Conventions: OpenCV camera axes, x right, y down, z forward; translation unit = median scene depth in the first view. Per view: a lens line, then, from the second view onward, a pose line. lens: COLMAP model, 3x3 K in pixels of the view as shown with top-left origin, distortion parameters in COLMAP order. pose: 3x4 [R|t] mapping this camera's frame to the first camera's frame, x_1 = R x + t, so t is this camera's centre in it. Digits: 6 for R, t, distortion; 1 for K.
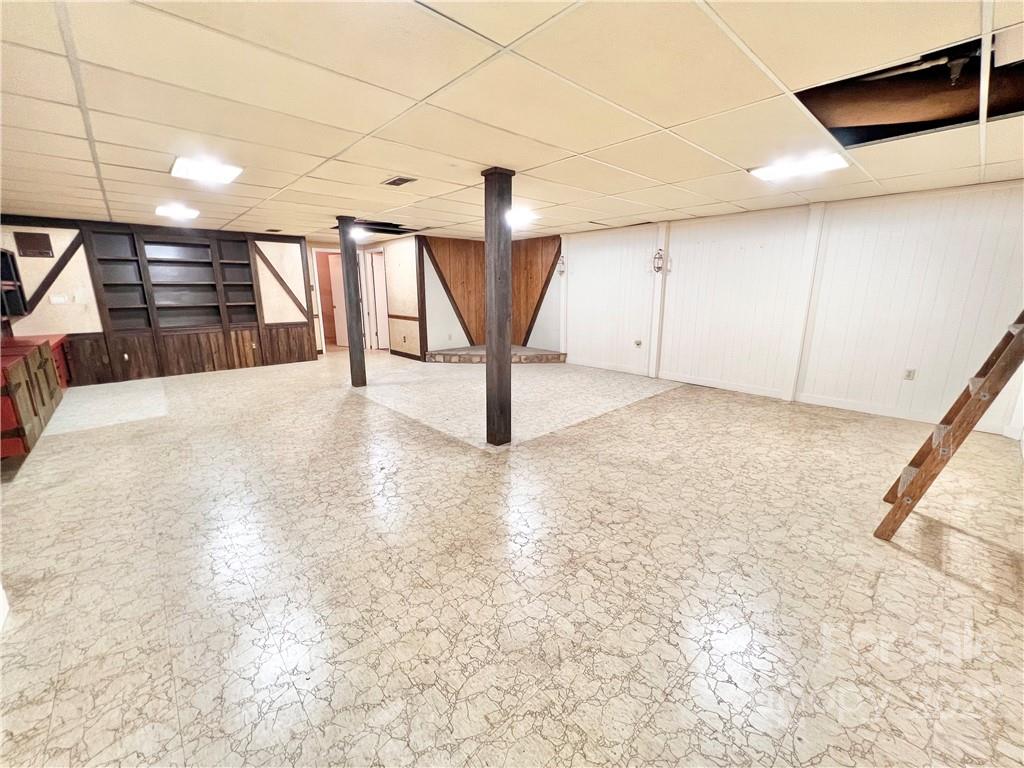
lens RADIAL K [[410.0, 0, 511.6], [0, 410.0, 380.5], [0, 0, 1]] dist [-0.004281, 0.001085]
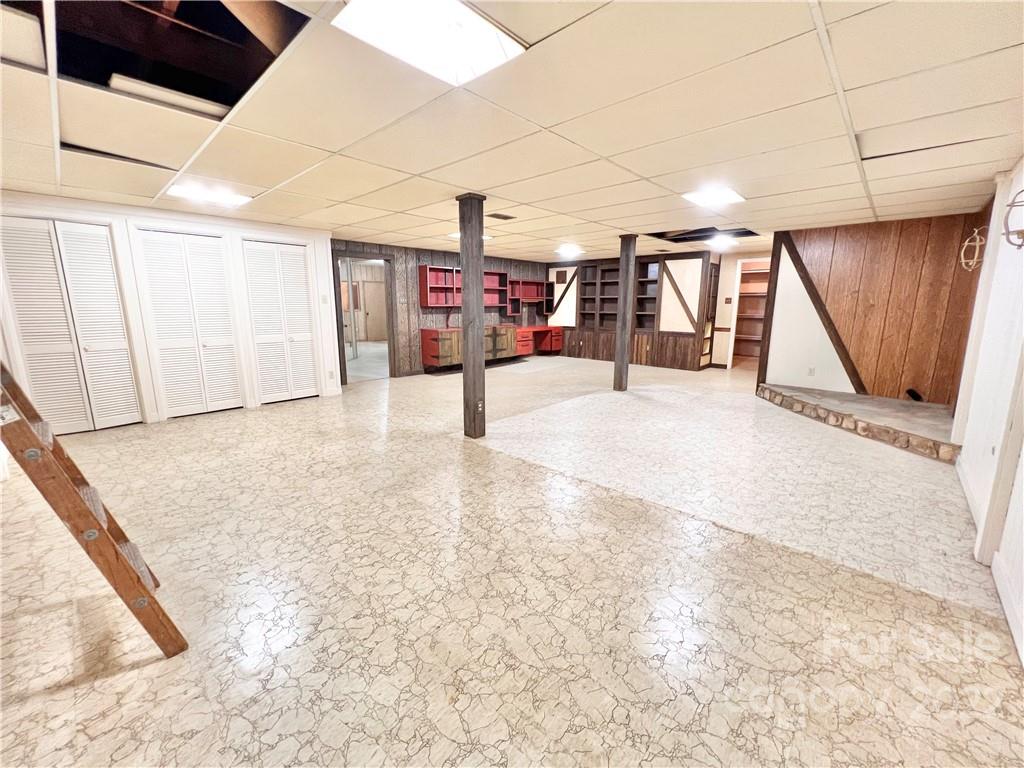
lens RADIAL K [[410.0, 0, 512.6], [0, 410.0, 382.5], [0, 0, 1]] dist [-0.004281, 0.001085]
pose [[0.084197, 0.193021, -0.977575, 0.989277], [-0.223360, 0.959750, 0.170264, -0.191788], [0.971093, 0.204015, 0.123922, 0.887476]]
